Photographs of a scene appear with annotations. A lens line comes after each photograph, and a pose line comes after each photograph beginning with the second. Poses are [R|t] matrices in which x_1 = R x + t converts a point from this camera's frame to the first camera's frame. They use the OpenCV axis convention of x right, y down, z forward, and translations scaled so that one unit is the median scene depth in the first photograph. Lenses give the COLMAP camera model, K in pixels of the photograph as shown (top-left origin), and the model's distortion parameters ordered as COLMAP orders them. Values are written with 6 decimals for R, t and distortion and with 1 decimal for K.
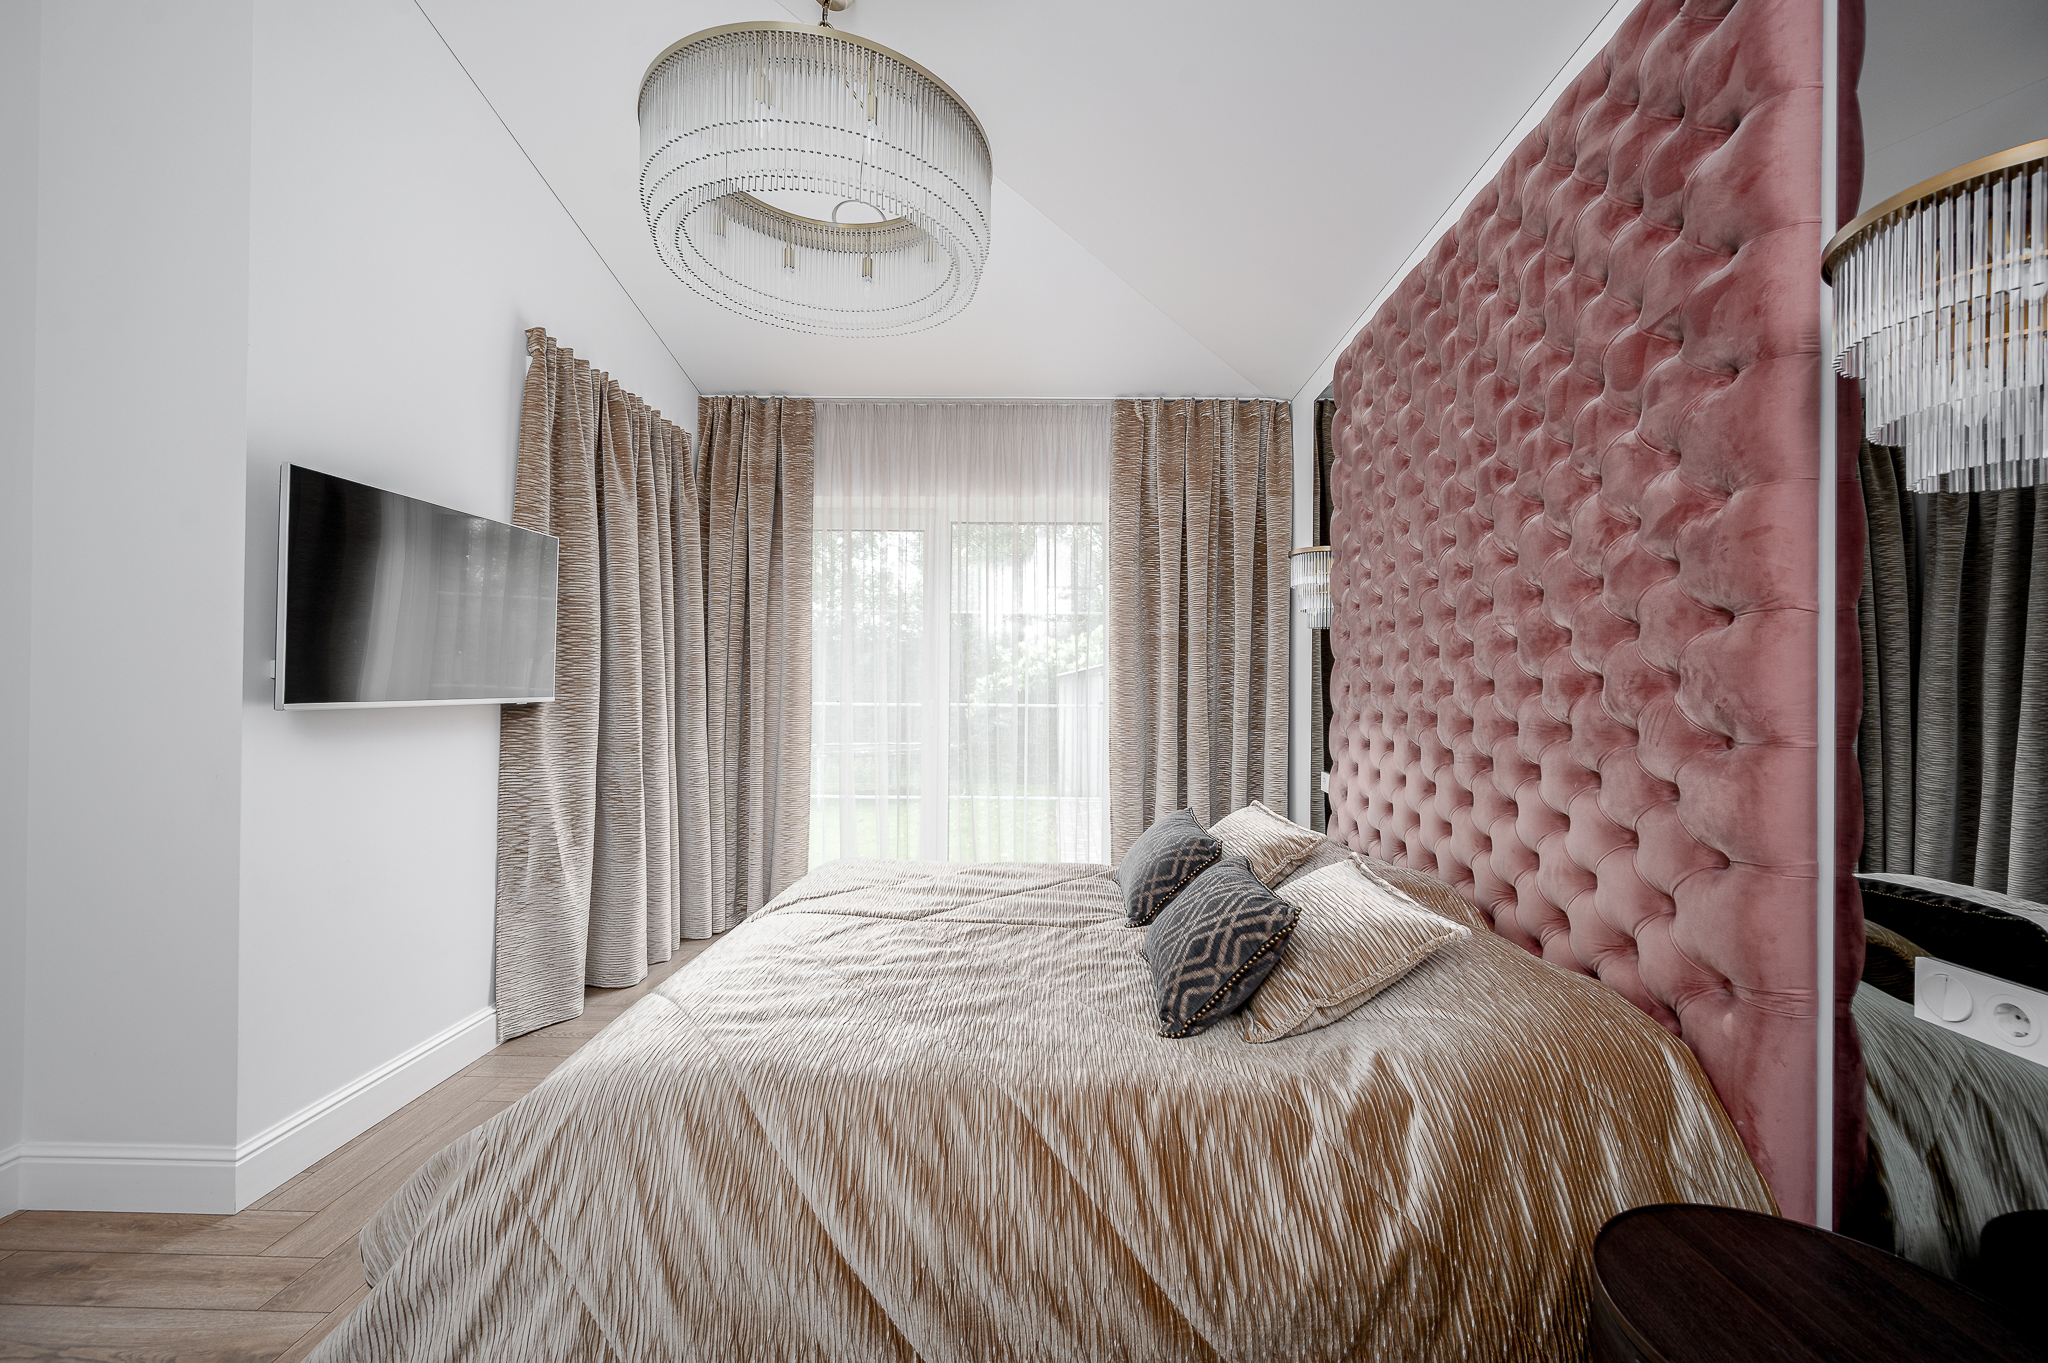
lens RADIAL K [[814.8, 0, 1056.2], [0, 814.8, 693.8], [0, 0, 1]] dist [-0.005468, 0.001347]
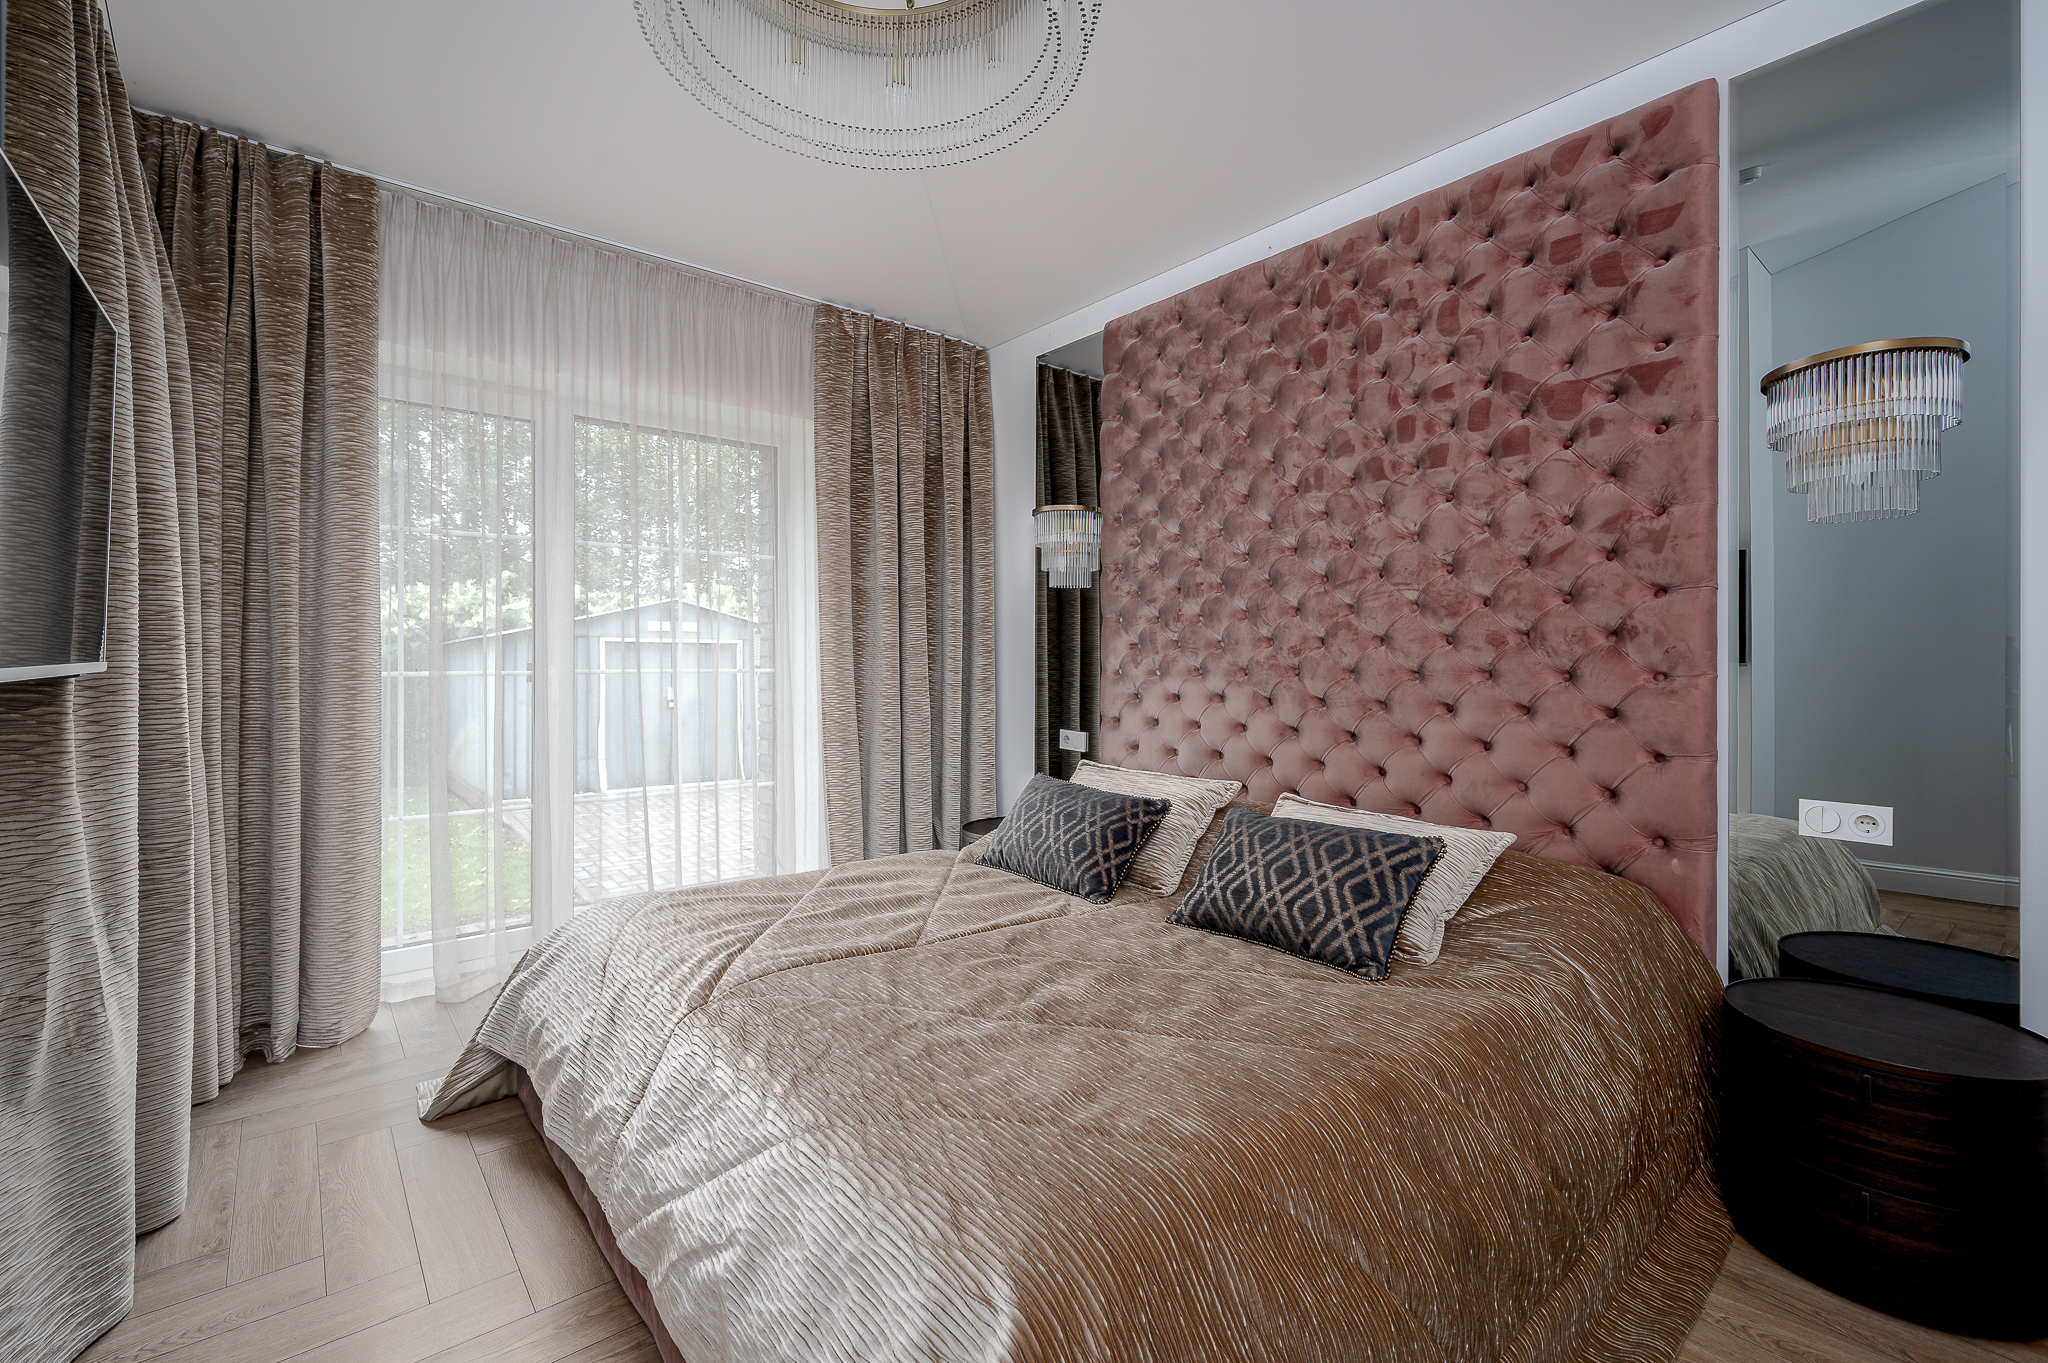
lens RADIAL K [[882.7, 0, 1018.4], [0, 882.7, 667.4], [0, 0, 1]] dist [-0.003538, 0.000471]
pose [[0.767590, -0.015787, 0.640746, -0.365303], [0.010684, 0.999873, 0.011835, 0.004479], [-0.640852, -0.002239, 0.767661, 0.175845]]
